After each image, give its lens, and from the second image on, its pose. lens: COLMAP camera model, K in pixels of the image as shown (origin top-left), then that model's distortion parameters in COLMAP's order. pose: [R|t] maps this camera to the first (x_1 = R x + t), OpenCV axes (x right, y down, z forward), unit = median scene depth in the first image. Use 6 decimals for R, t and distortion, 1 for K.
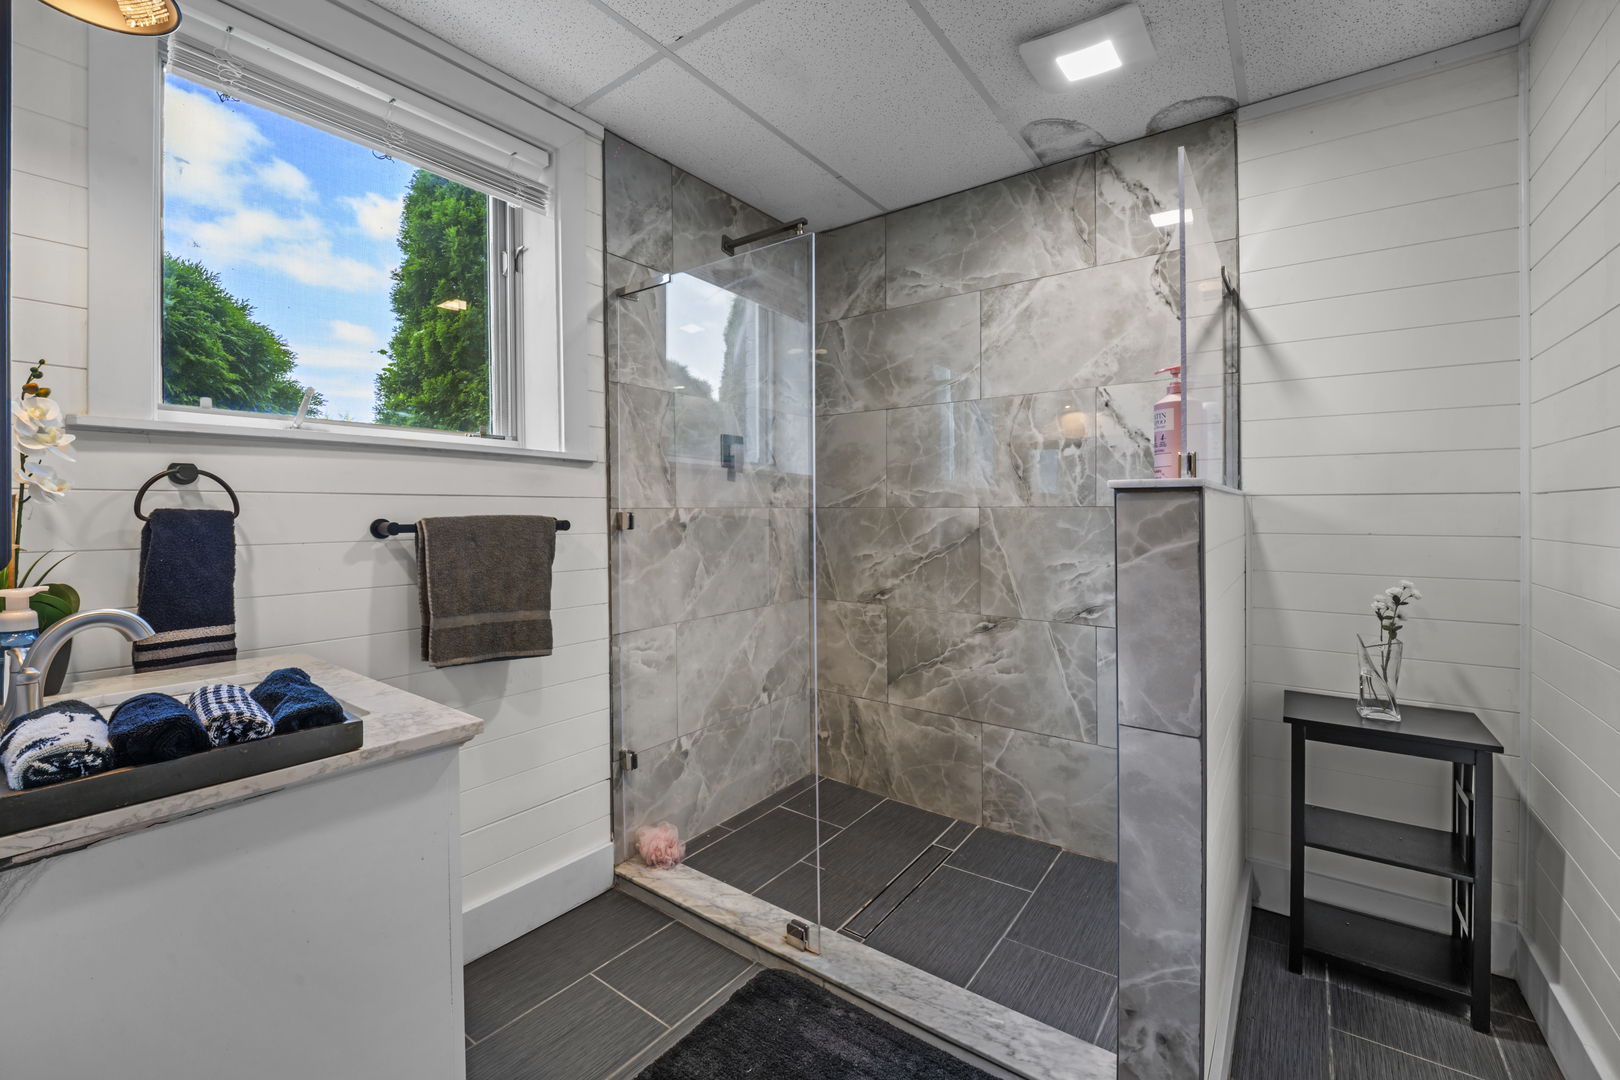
lens RADIAL K [[671.5, 0, 789.2], [0, 671.5, 527.0], [0, 0, 1]] dist [0.000824, -0.007429]
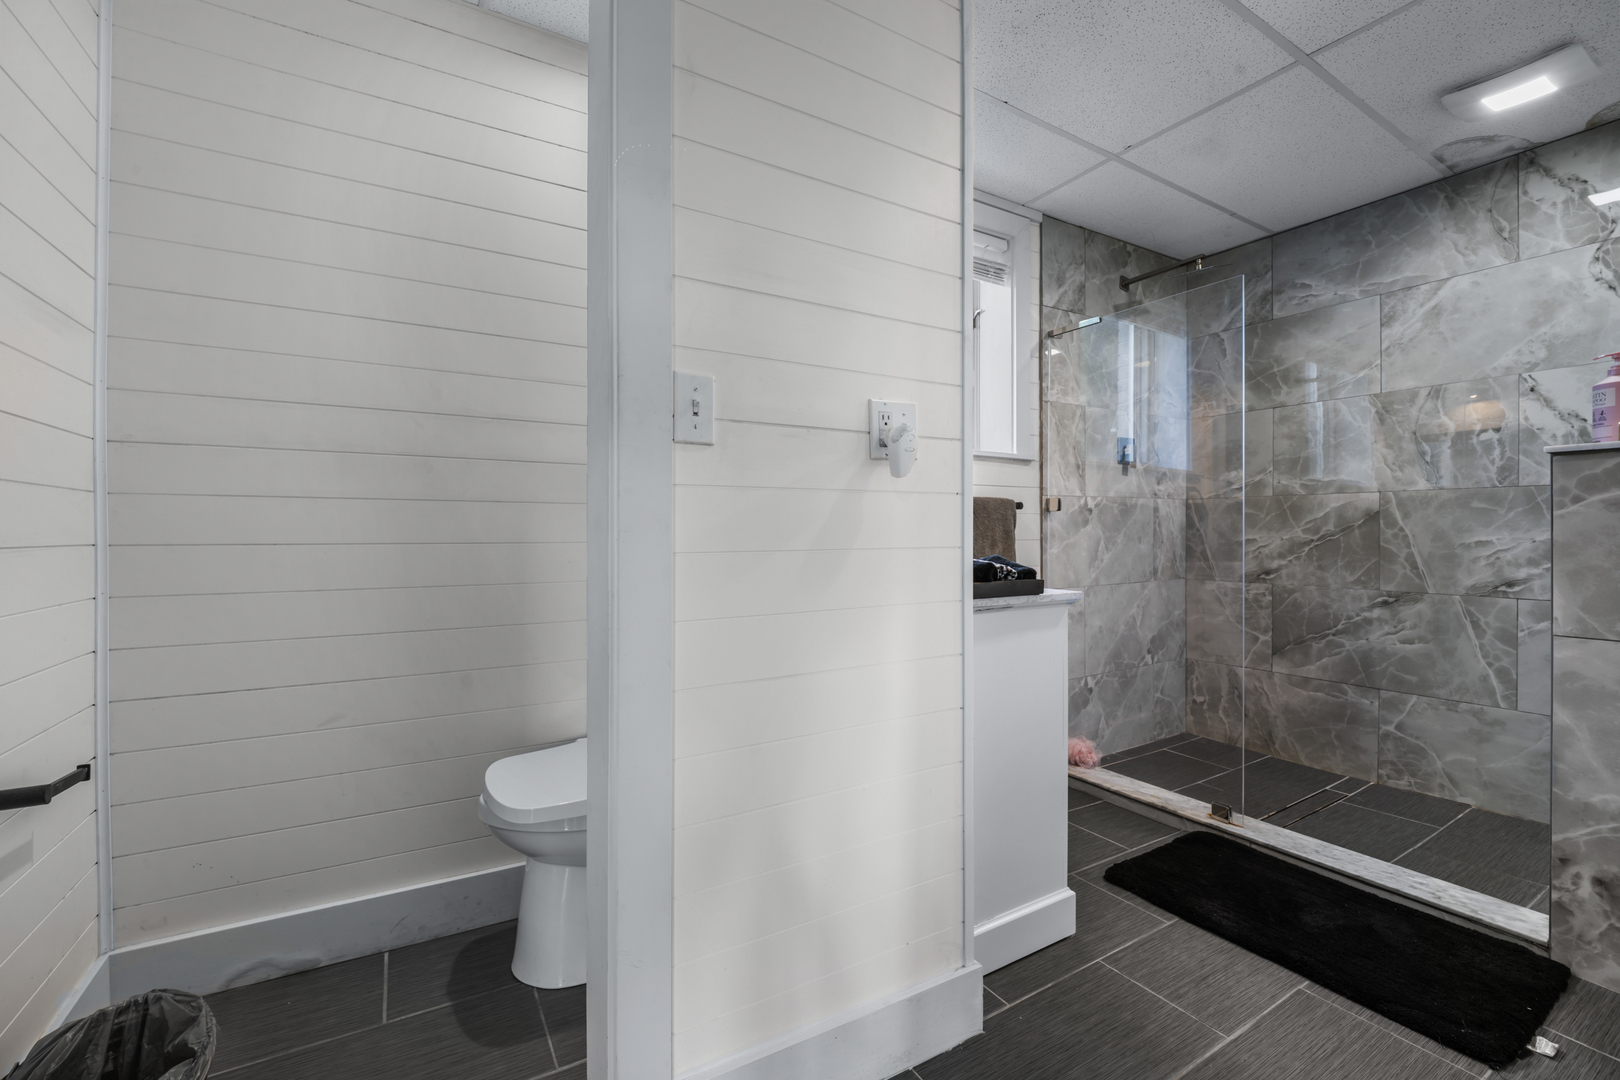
lens RADIAL K [[661.6, 0, 787.7], [0, 661.6, 546.2], [0, 0, 1]] dist [-0.025607, 0.000400]
pose [[0.918655, 0.008507, -0.394968, -0.189910], [-0.008087, 0.999964, 0.002727, 0.065926], [0.394977, 0.000689, 0.918691, -0.359125]]
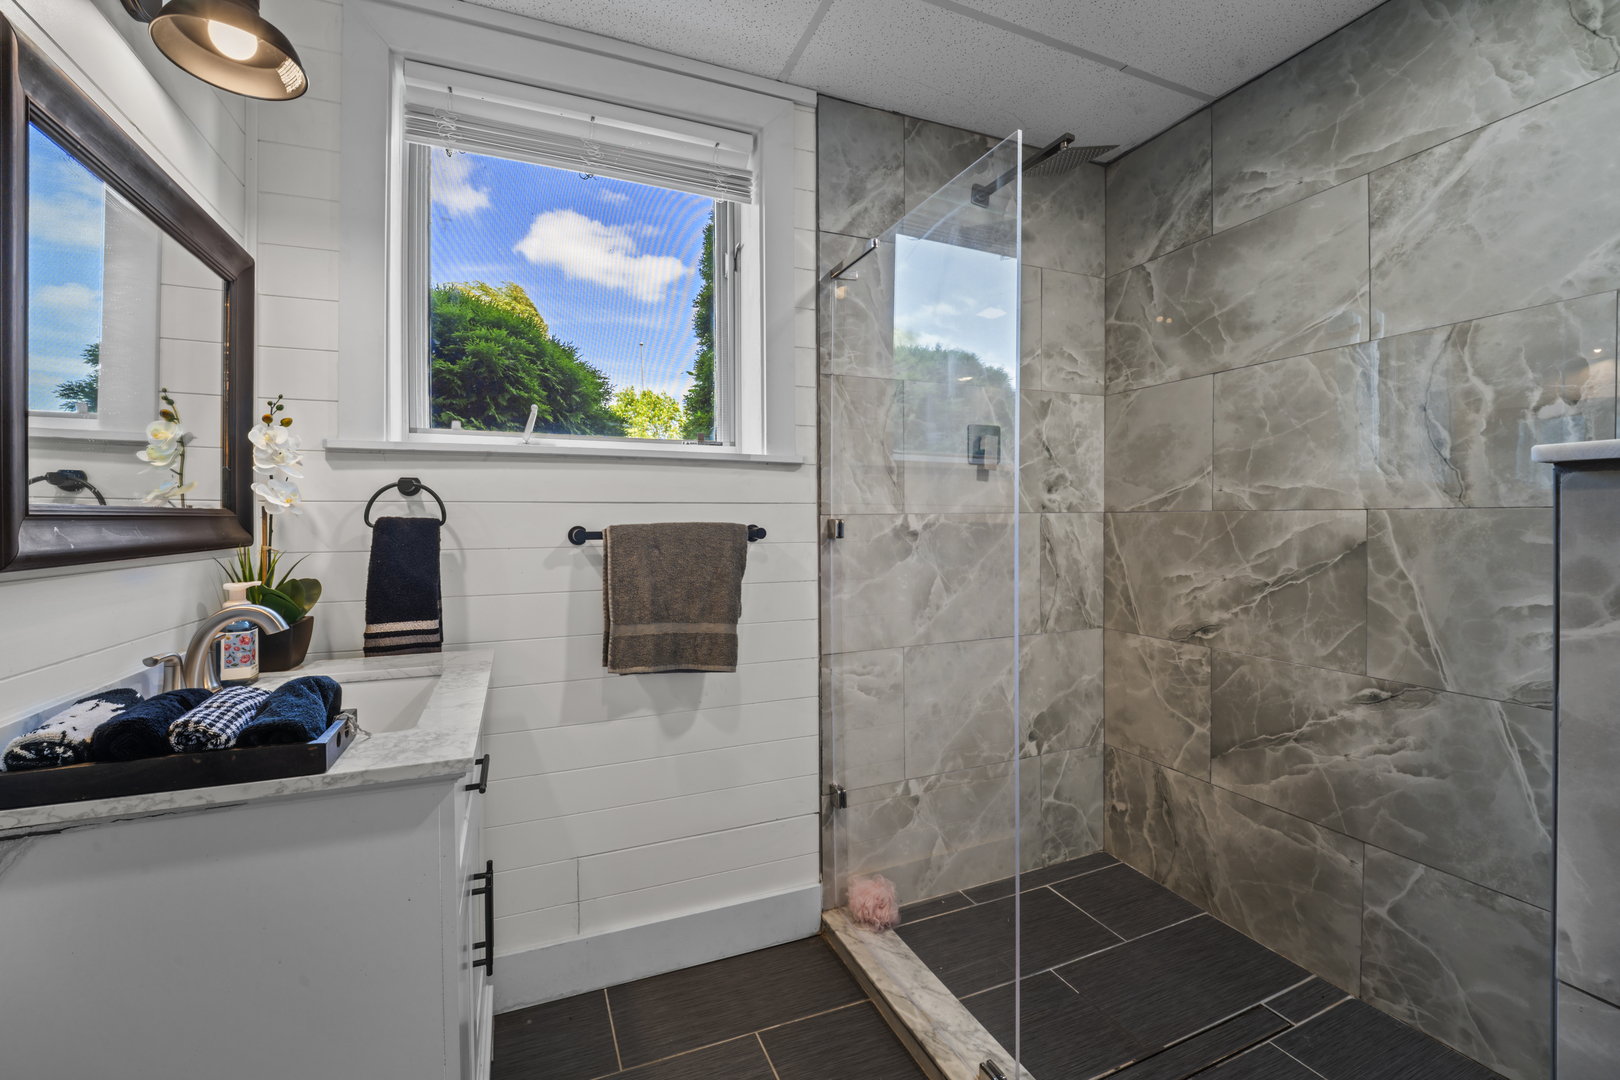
lens RADIAL K [[677.8, 0, 781.0], [0, 677.8, 537.5], [0, 0, 1]] dist [-0.027471, 0.003351]
pose [[0.859809, 0.010754, -0.510502, 0.130239], [-0.007957, 0.999939, 0.007663, -0.002881], [0.510553, -0.002526, 0.859842, 0.170804]]
